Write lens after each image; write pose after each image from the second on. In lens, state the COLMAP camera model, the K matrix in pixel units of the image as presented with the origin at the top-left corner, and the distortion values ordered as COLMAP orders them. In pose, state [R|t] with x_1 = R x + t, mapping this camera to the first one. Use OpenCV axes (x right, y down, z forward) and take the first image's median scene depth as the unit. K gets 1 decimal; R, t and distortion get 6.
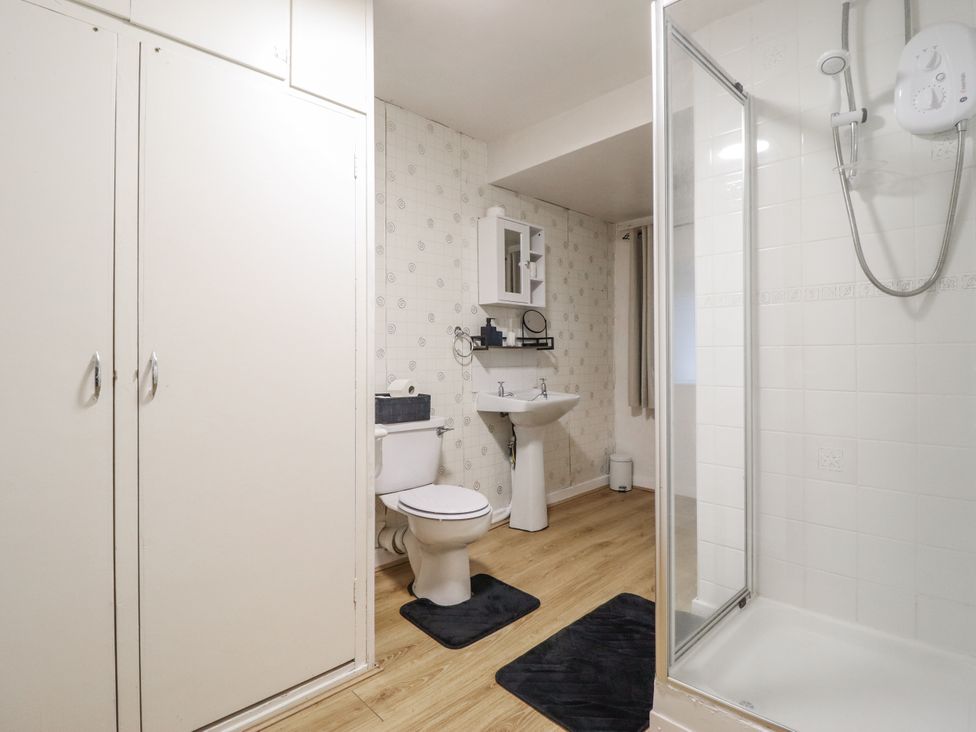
lens RADIAL K [[507.4, 0, 483.8], [0, 507.4, 353.4], [0, 0, 1]] dist [-0.001651, -0.014204]
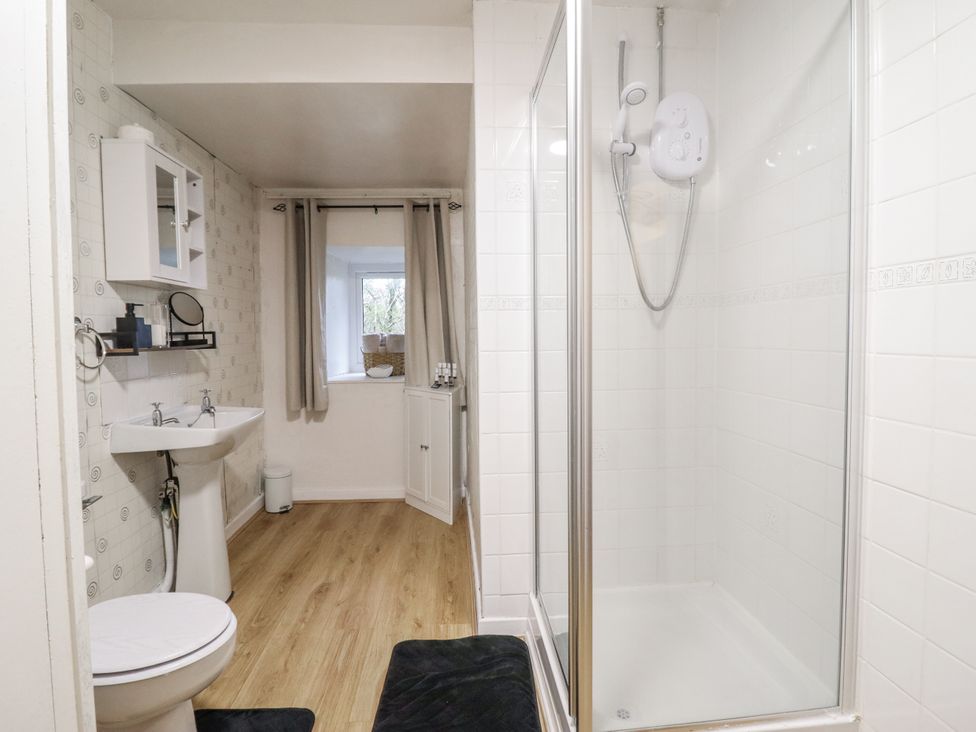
lens RADIAL K [[507.4, 0, 483.8], [0, 507.4, 353.4], [0, 0, 1]] dist [-0.001651, -0.014204]
pose [[0.643900, -0.036608, 0.764233, -0.180581], [0.005617, 0.999054, 0.043123, -0.031564], [-0.765089, -0.023474, 0.643497, 0.254920]]
